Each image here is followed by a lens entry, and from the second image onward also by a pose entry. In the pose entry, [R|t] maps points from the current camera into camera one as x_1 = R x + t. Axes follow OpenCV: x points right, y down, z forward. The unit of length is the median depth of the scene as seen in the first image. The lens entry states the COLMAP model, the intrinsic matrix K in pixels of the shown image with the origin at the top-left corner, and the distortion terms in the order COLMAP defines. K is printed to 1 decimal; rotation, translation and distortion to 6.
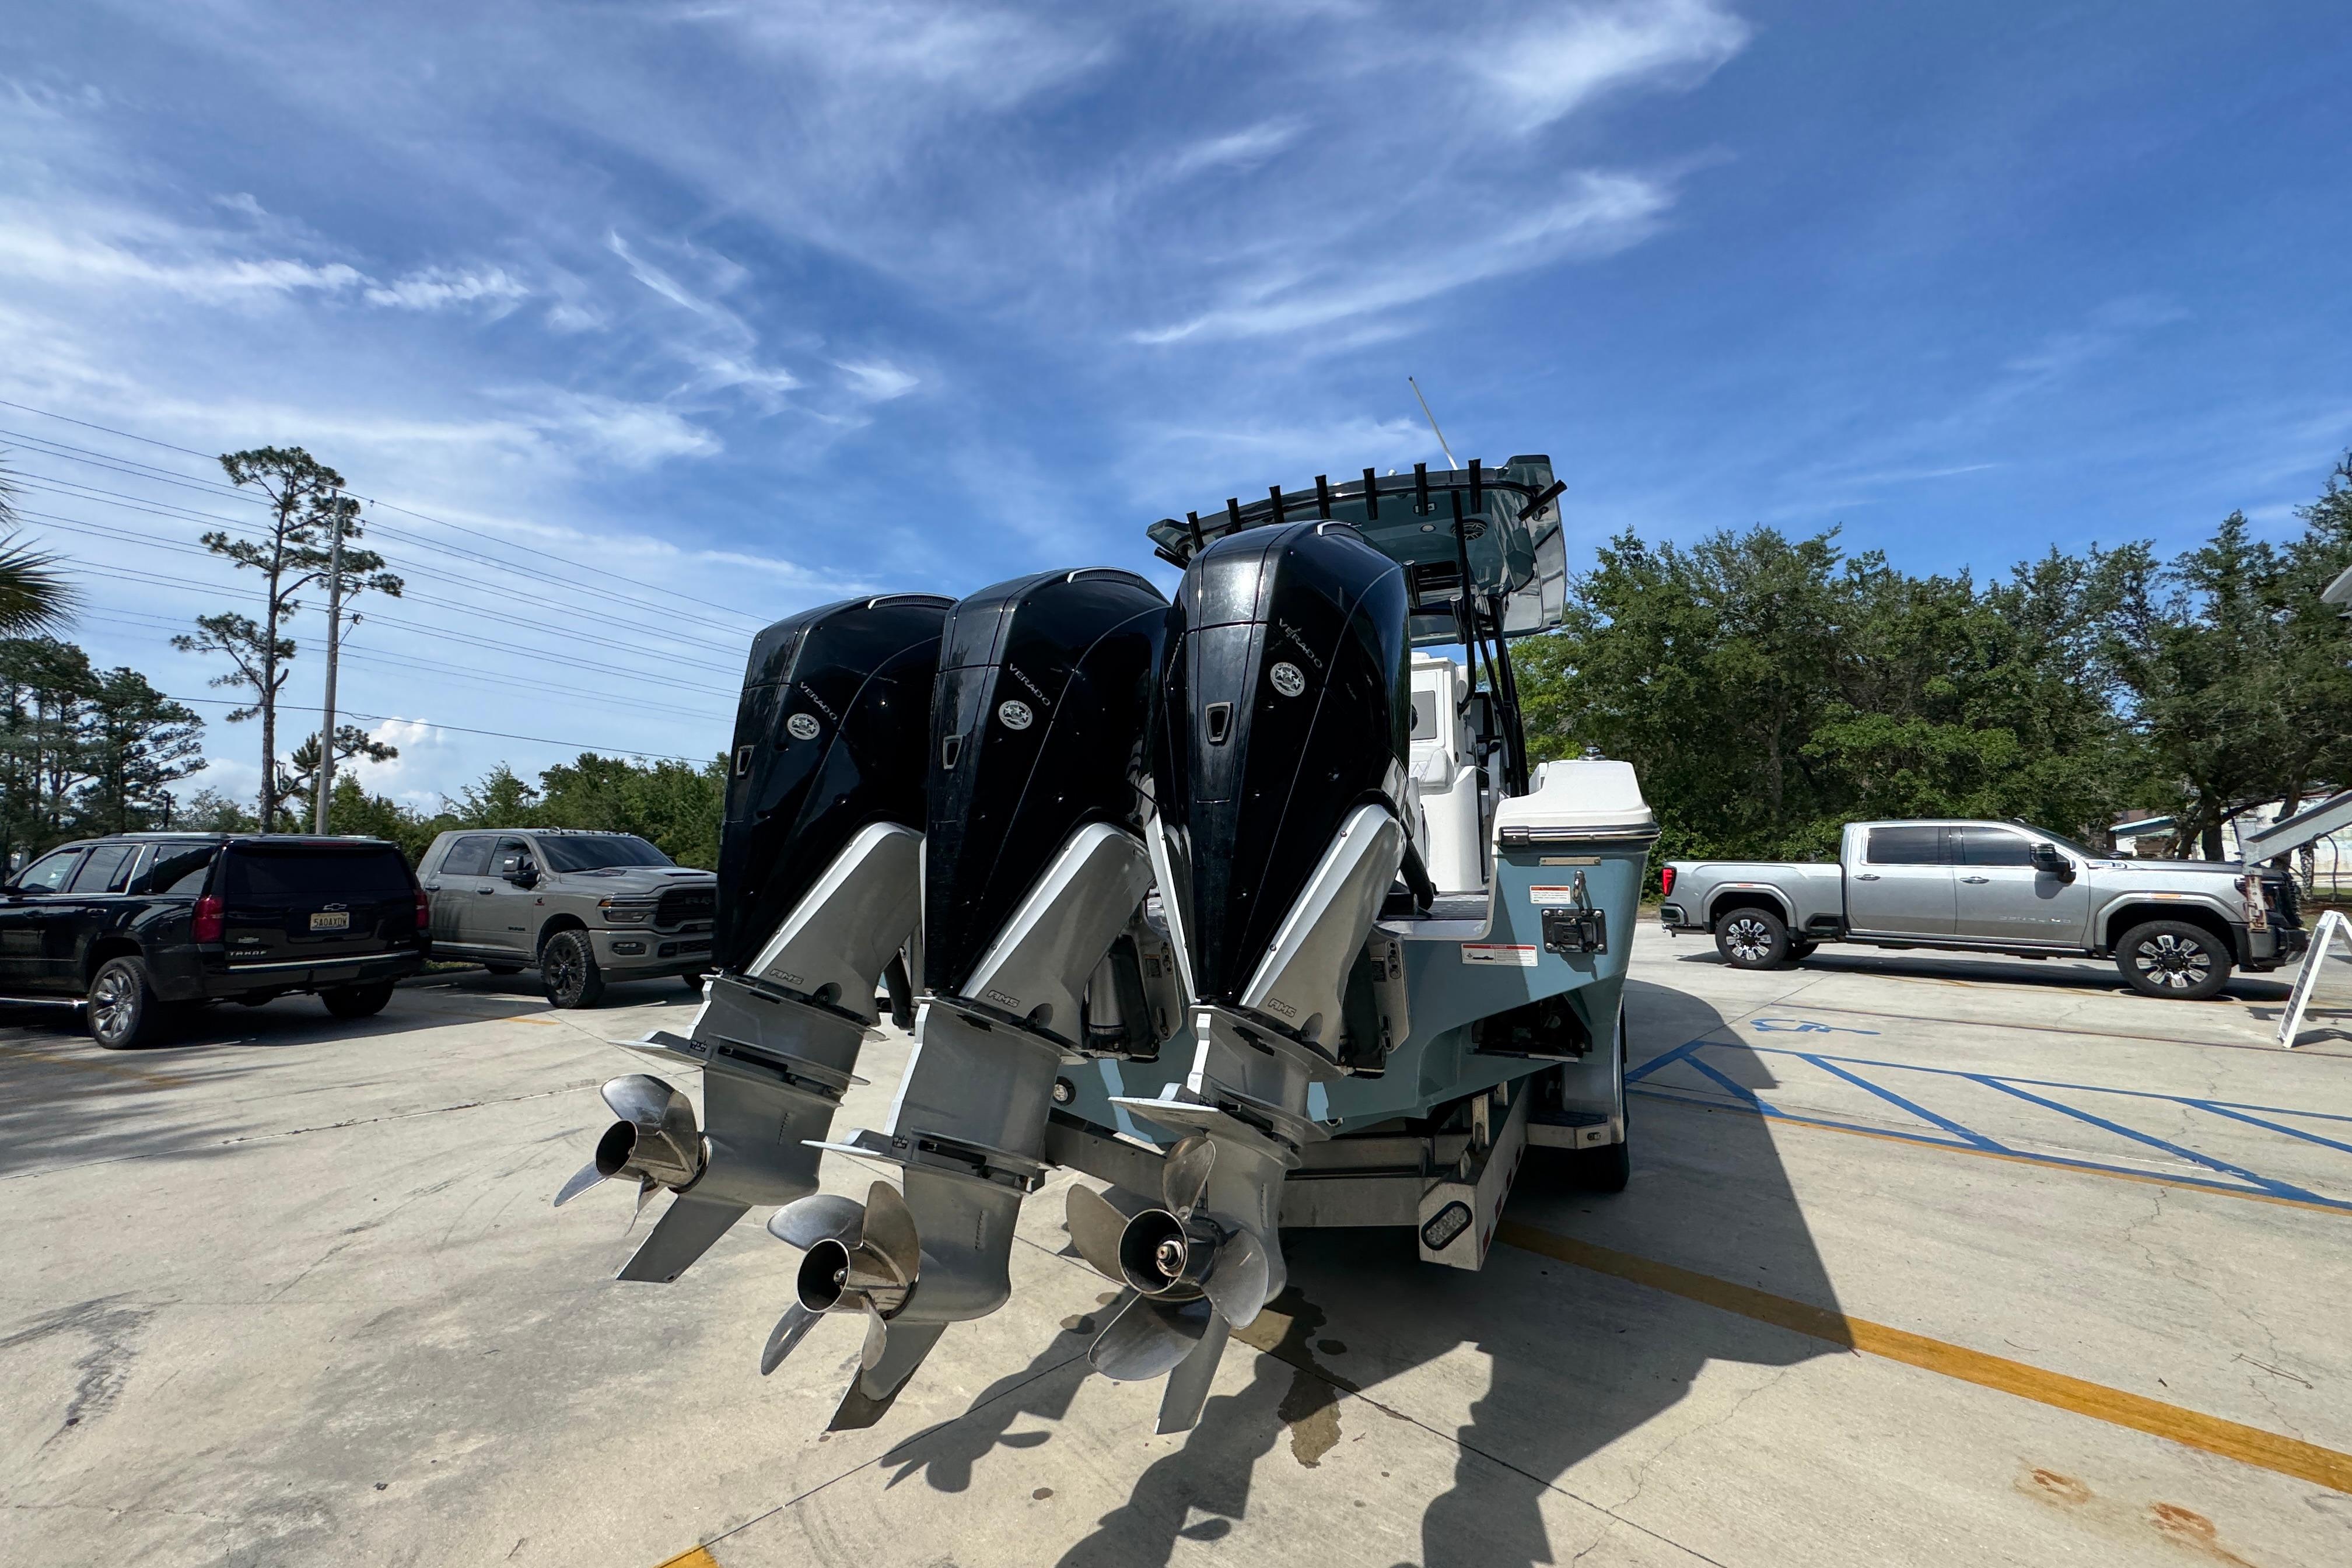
lens RADIAL K [[944.5, 0, 1176.3], [0, 944.5, 793.7], [0, 0, 1]] dist [-0.000795, 0.000008]
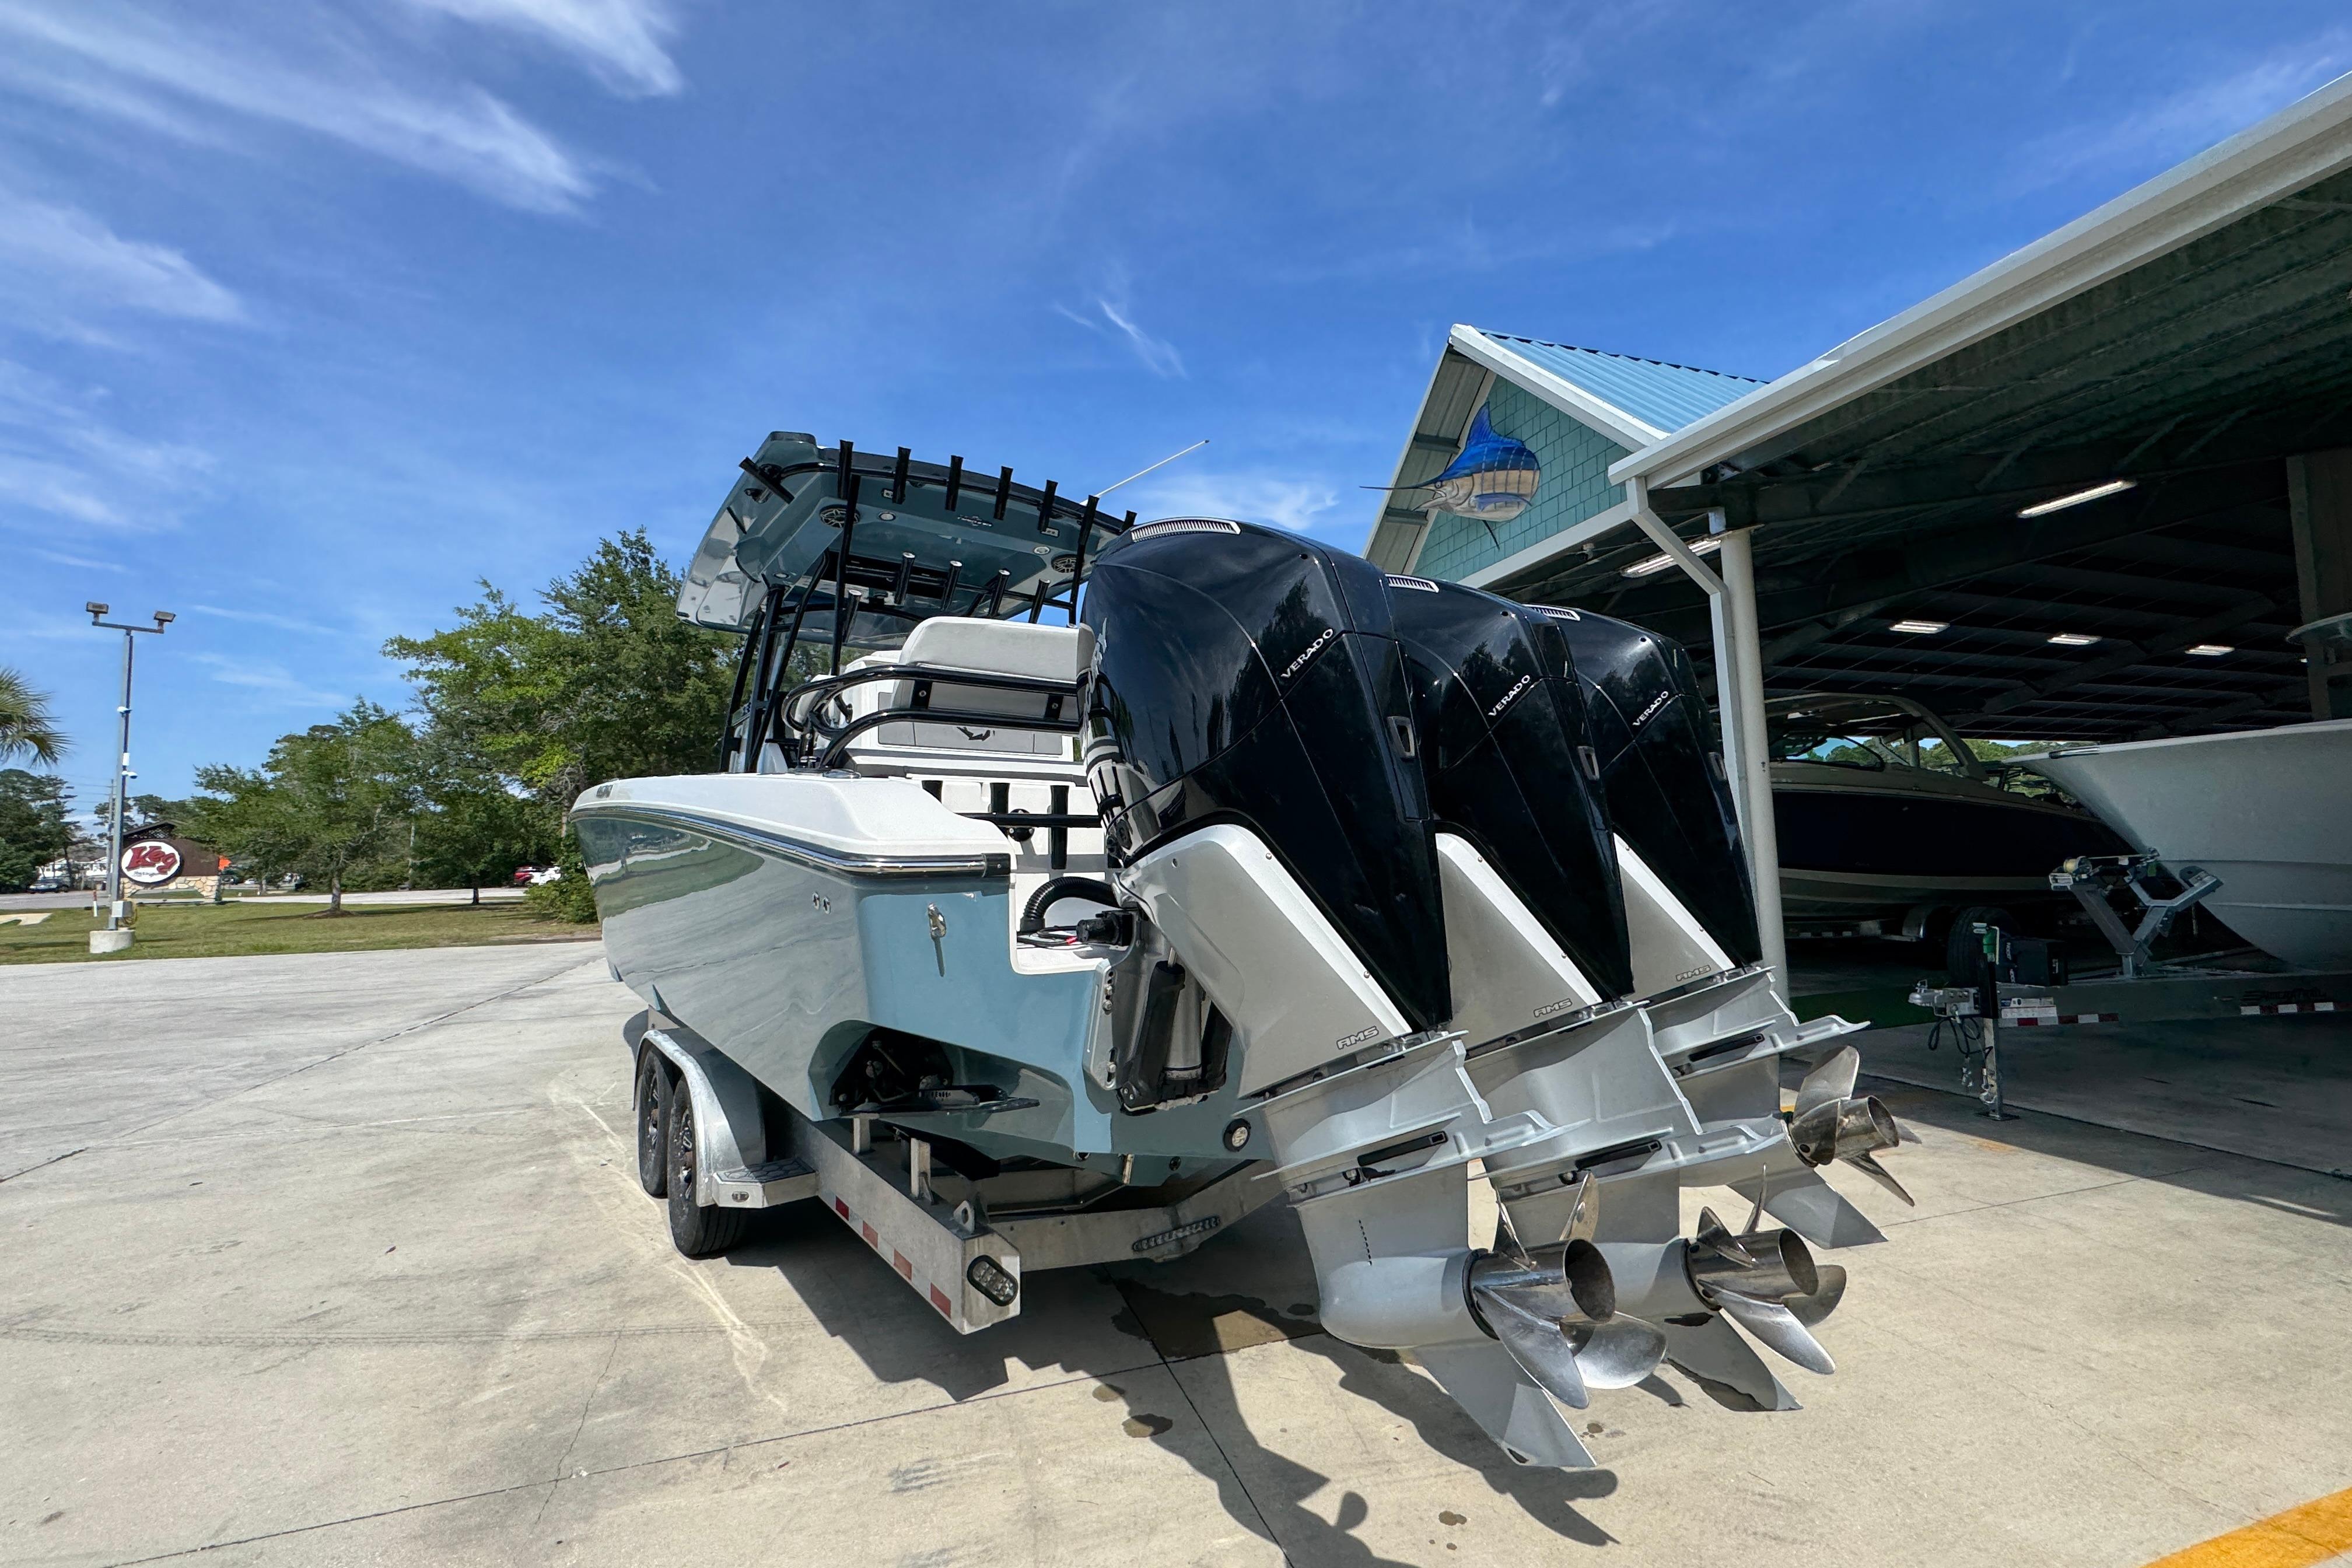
lens RADIAL K [[938.2, 0, 1182.0], [0, 938.2, 792.1], [0, 0, 1]] dist [-0.000810, -0.000205]
pose [[0.453286, 0.063507, 0.889100, -0.122552], [-0.047839, 0.997754, -0.046879, 0.005117], [-0.890081, -0.021284, 0.455306, 0.085173]]
